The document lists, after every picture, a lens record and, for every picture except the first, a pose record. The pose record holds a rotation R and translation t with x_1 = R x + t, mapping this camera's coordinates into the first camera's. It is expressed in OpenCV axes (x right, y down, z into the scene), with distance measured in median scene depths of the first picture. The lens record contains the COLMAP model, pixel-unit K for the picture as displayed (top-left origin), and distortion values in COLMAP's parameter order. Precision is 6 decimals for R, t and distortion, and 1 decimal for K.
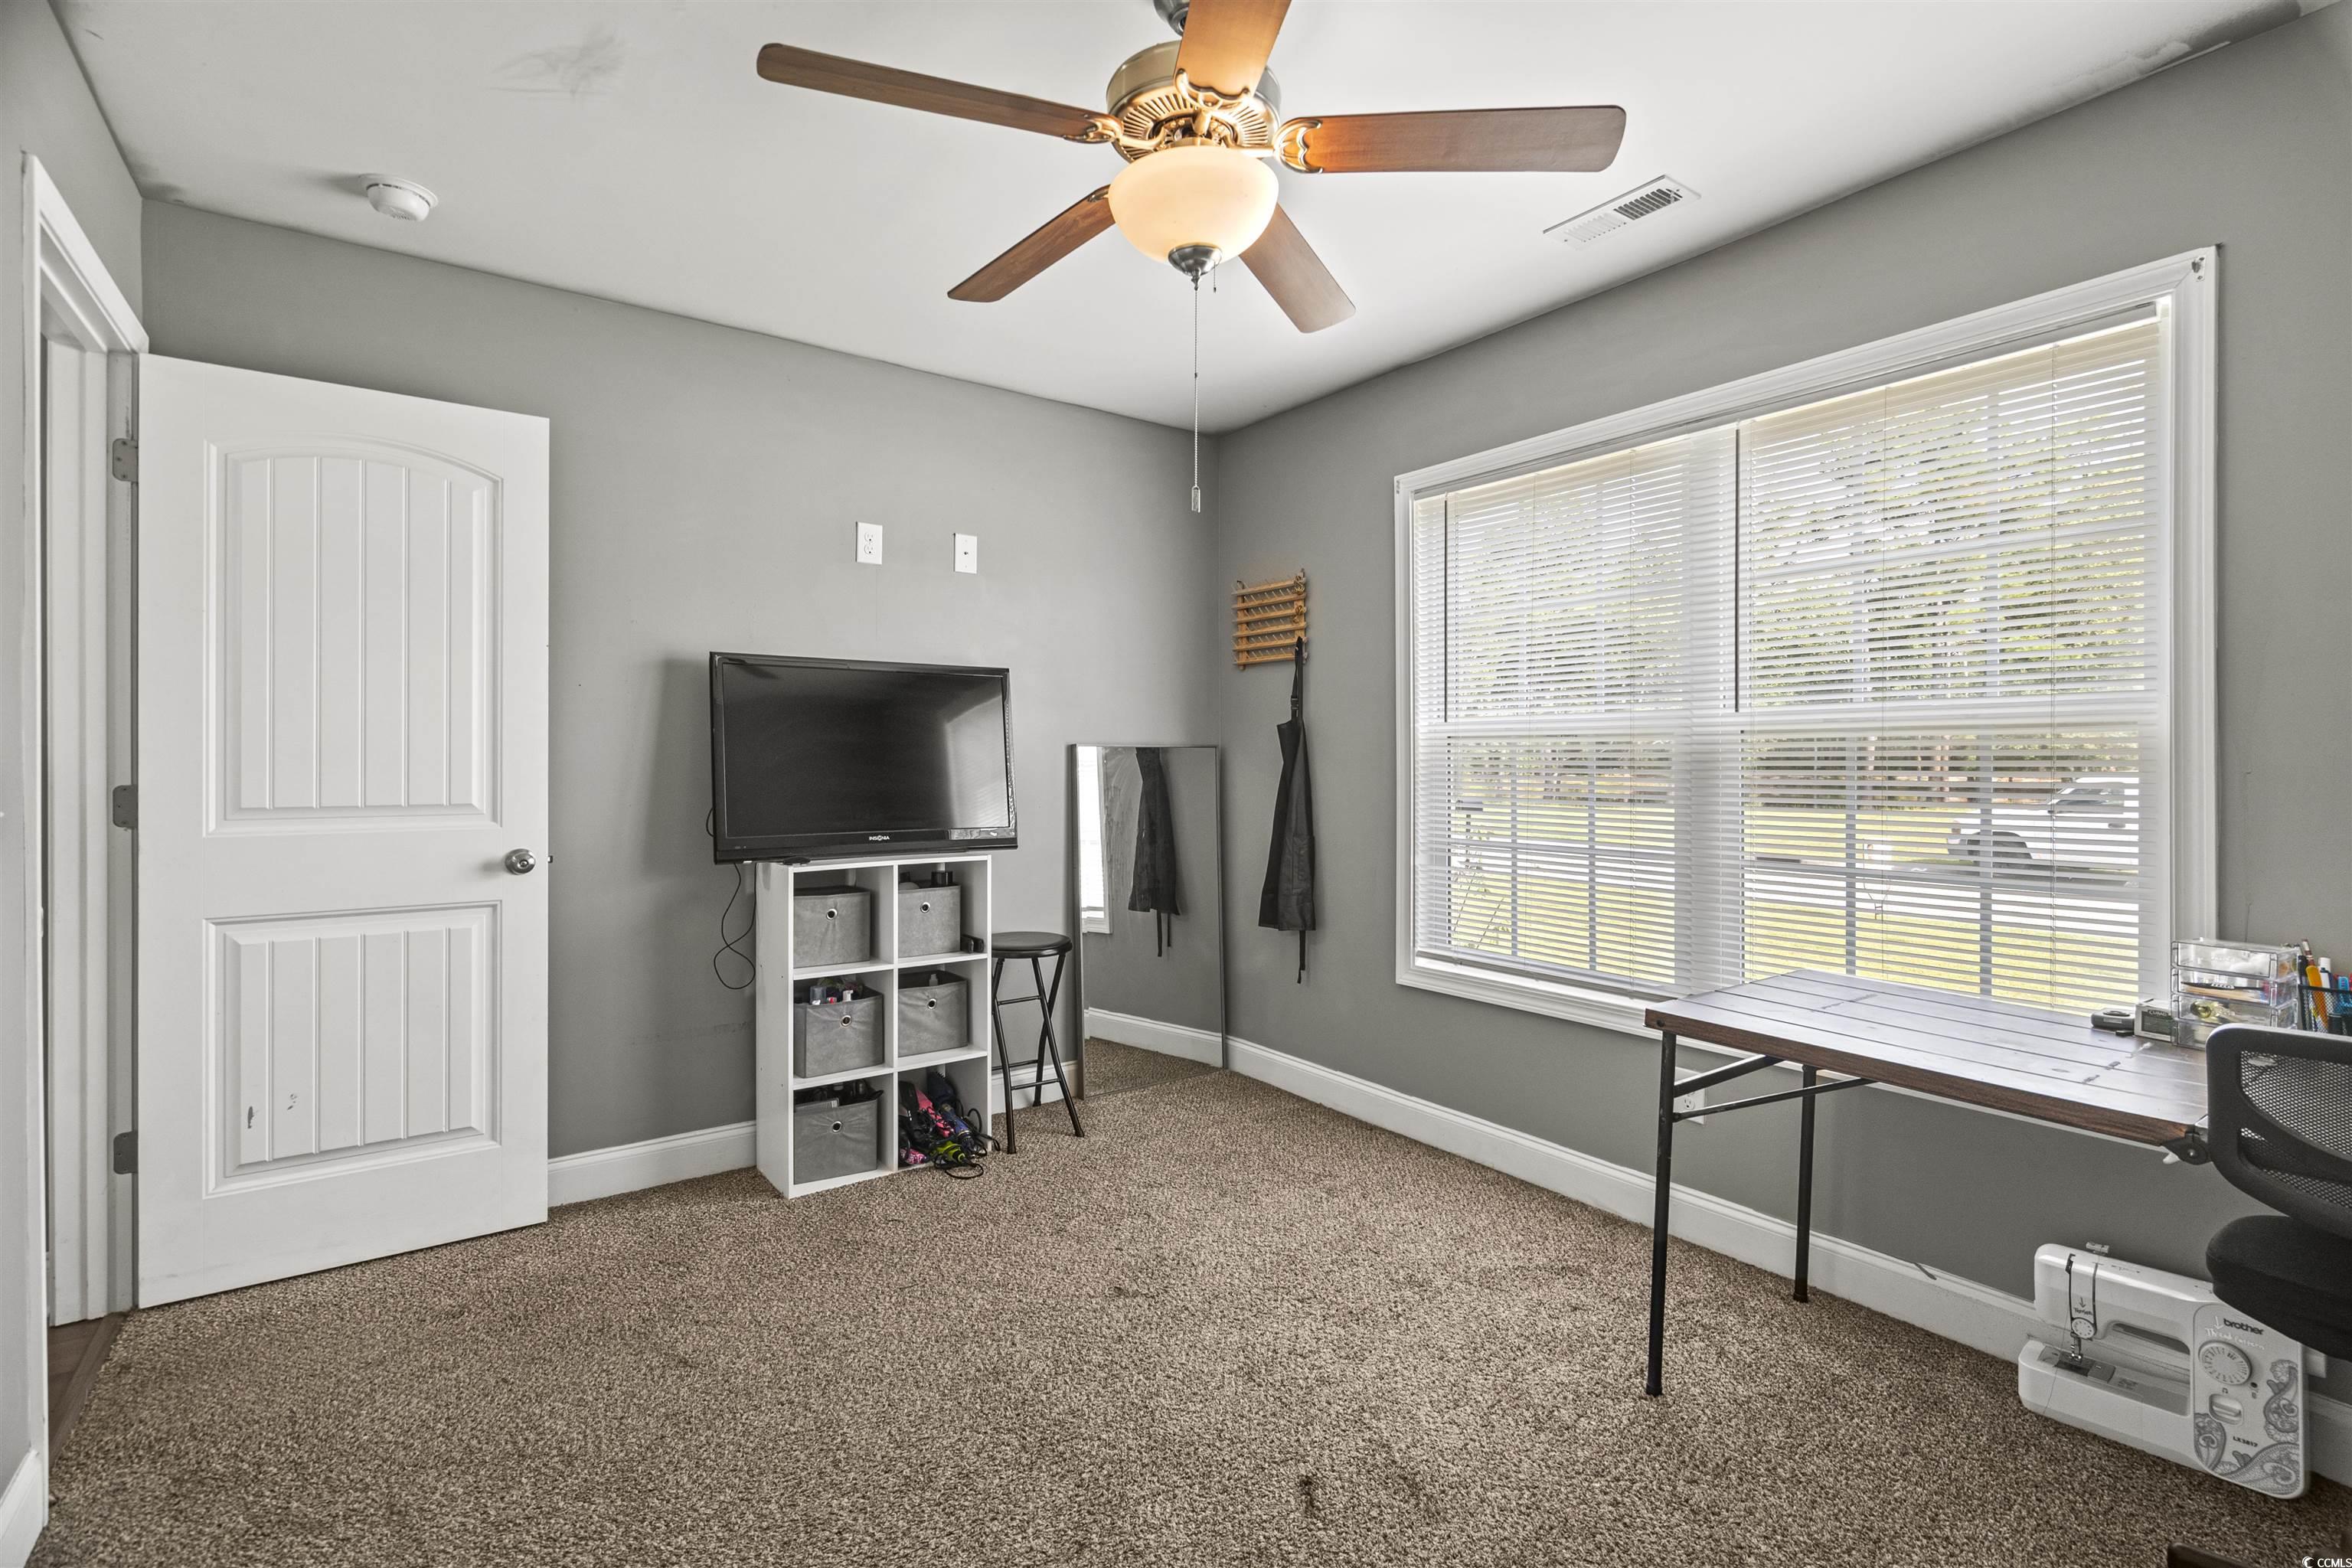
lens RADIAL K [[1102.1, 0, 1167.0], [0, 1102.1, 758.7], [0, 0, 1]] dist [0.002893, 0.000319]
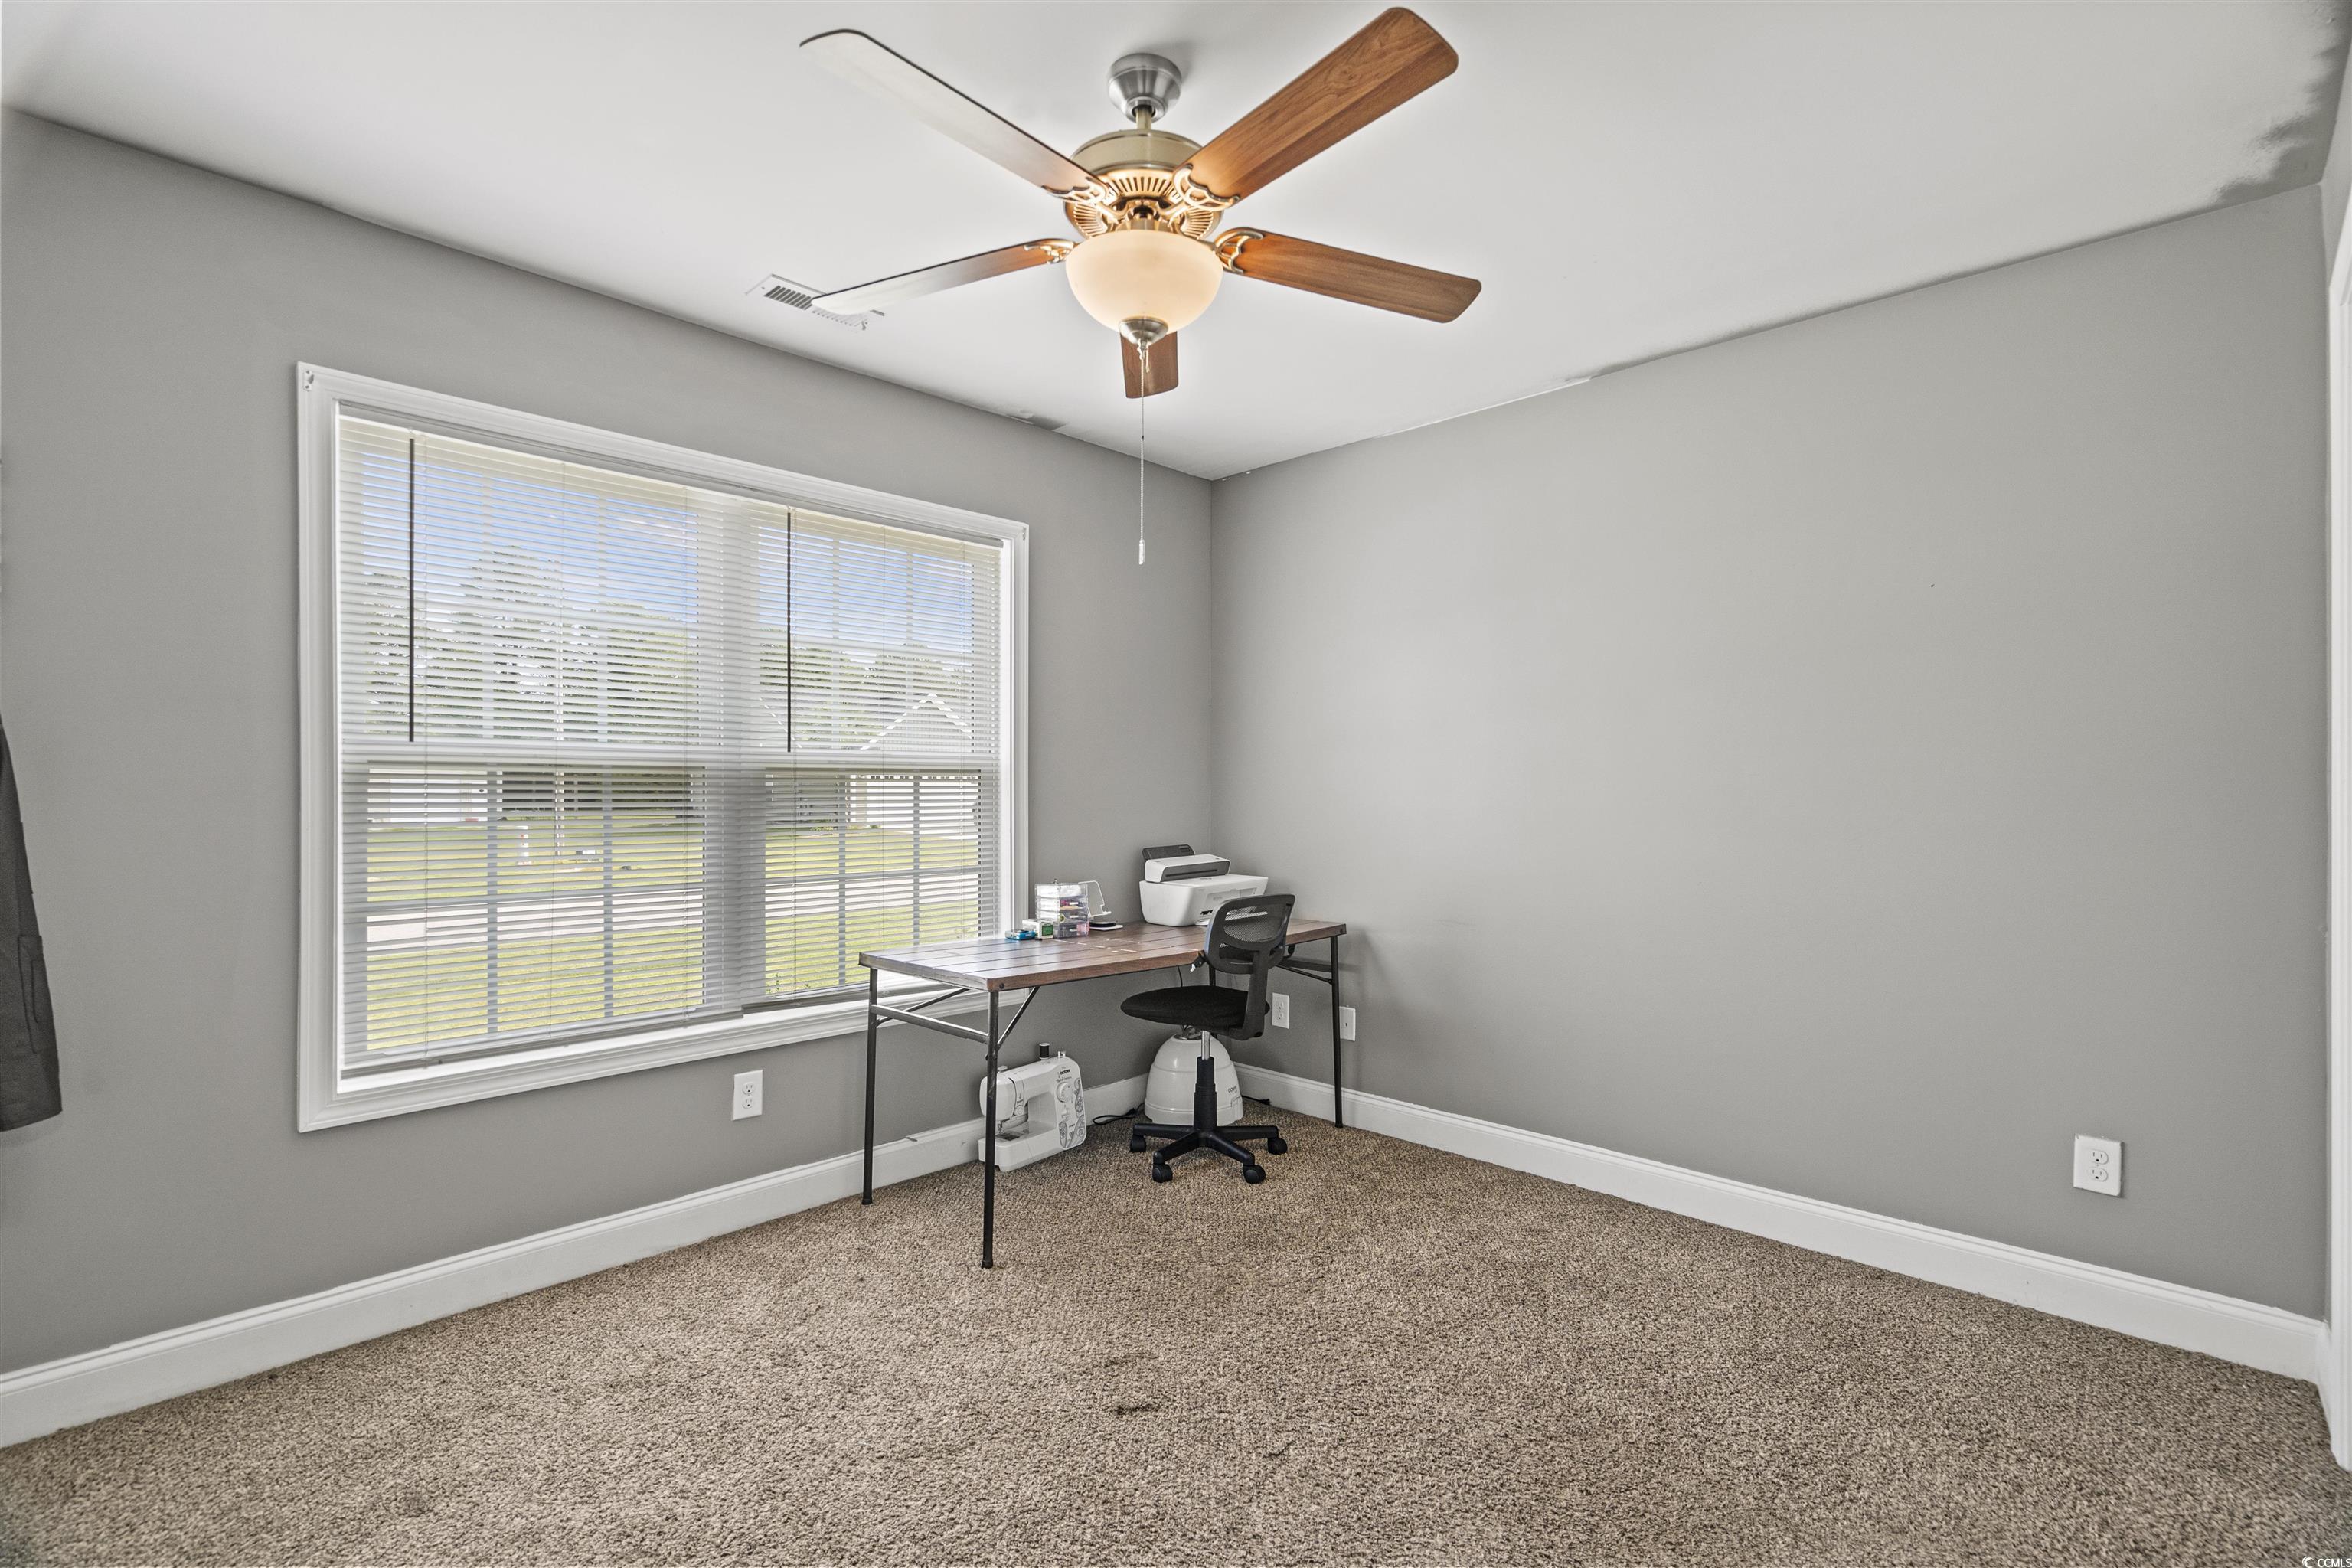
lens RADIAL K [[1110.5, 0, 1176.0], [0, 1110.5, 784.0], [0, 0, 1]] dist [0.019592, 0.000225]
pose [[-0.192646, 0.007990, 0.981236, -0.614470], [-0.000160, 0.999967, -0.008174, 0.001671], [-0.981268, -0.001731, -0.192638, 0.685657]]
